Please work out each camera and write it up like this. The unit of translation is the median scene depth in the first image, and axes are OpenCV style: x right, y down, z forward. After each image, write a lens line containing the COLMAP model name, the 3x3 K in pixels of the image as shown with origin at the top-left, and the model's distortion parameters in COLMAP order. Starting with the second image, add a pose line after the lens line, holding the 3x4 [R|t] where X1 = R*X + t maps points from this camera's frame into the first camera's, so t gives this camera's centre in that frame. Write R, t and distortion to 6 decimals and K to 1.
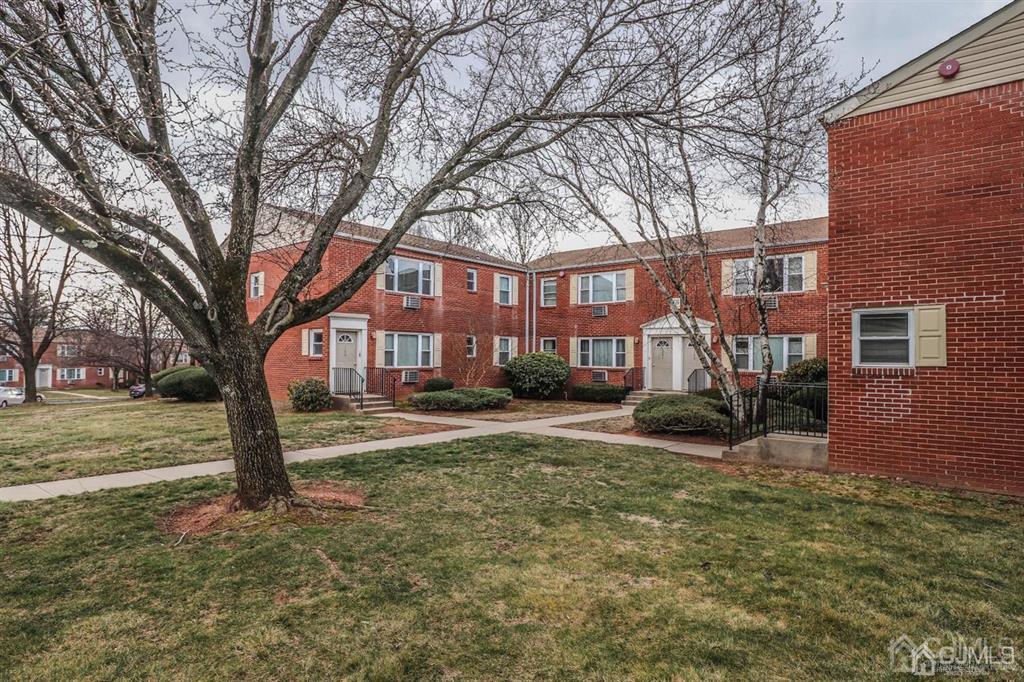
lens RADIAL K [[536.1, 0, 509.6], [0, 536.1, 356.6], [0, 0, 1]] dist [0.001098, 0.000245]
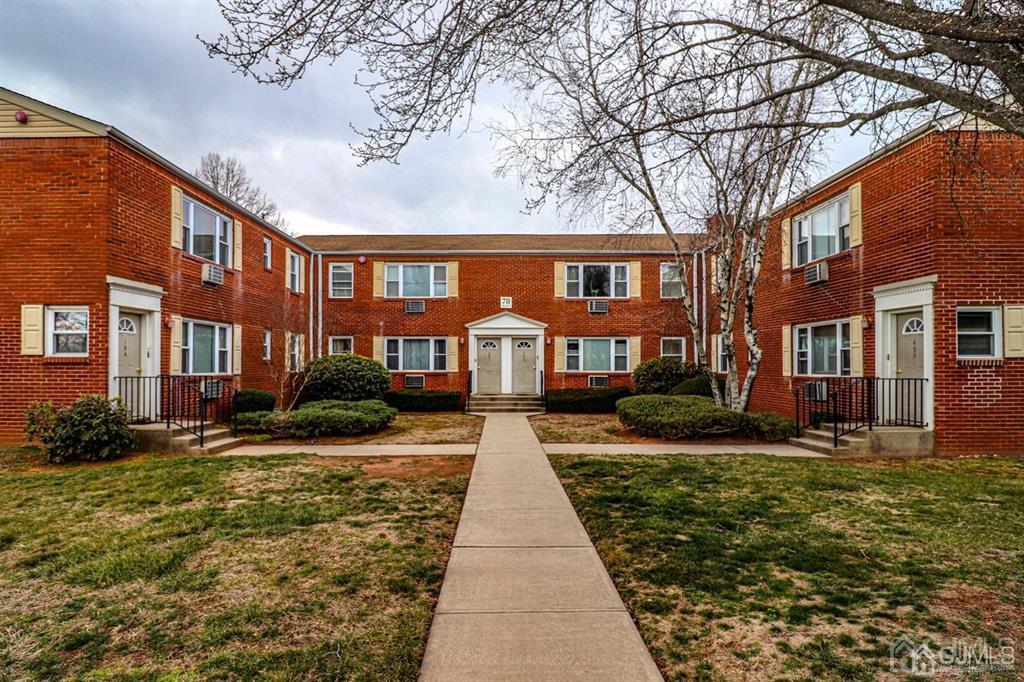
lens RADIAL K [[536.1, 0, 509.6], [0, 536.1, 356.6], [0, 0, 1]] dist [0.001098, 0.000245]
pose [[0.793194, 0.000306, 0.608969, -0.274002], [0.007422, 0.999921, -0.010170, 0.006860], [-0.608923, 0.012587, 0.793129, 0.249660]]
